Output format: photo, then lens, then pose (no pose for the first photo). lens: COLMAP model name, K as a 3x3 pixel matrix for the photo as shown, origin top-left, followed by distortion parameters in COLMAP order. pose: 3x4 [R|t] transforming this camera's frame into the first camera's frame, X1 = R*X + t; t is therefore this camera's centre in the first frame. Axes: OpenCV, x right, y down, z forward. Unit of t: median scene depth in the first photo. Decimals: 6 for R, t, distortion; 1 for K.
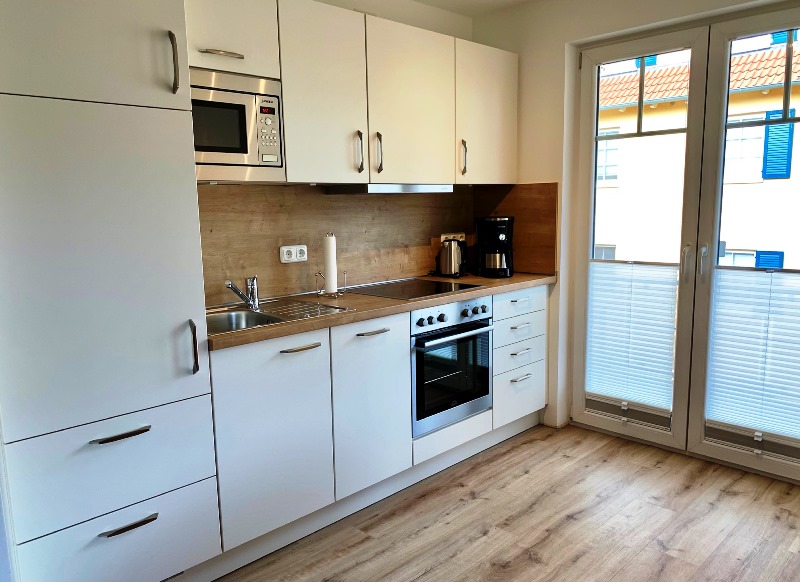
lens RADIAL K [[623.8, 0, 394.1], [0, 623.8, 295.6], [0, 0, 1]] dist [-0.007215, -0.003198]
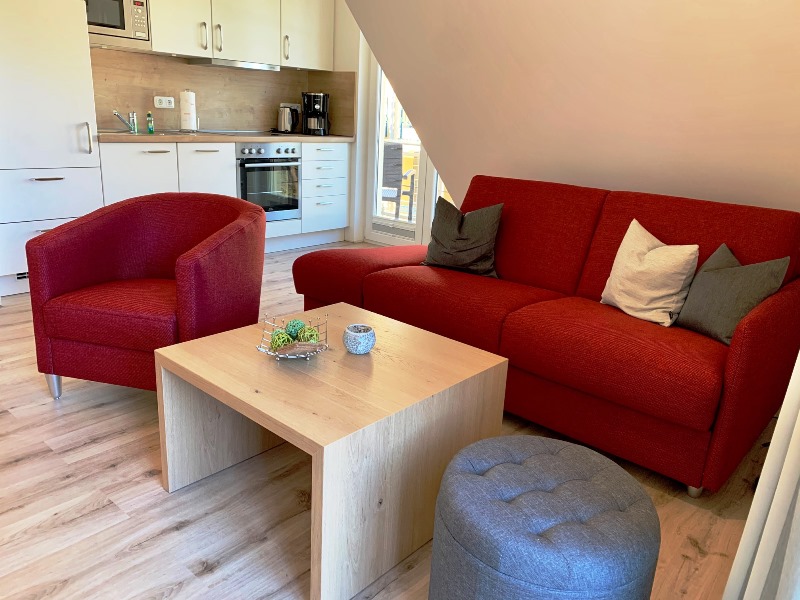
lens RADIAL K [[613.8, 0, 405.1], [0, 613.8, 296.2], [0, 0, 1]] dist [0.006994, -0.019950]
pose [[0.991467, 0.043110, 0.123024, 0.262885], [-0.061322, 0.987035, 0.148326, 0.144104], [-0.115035, -0.154604, 0.981257, -0.626341]]
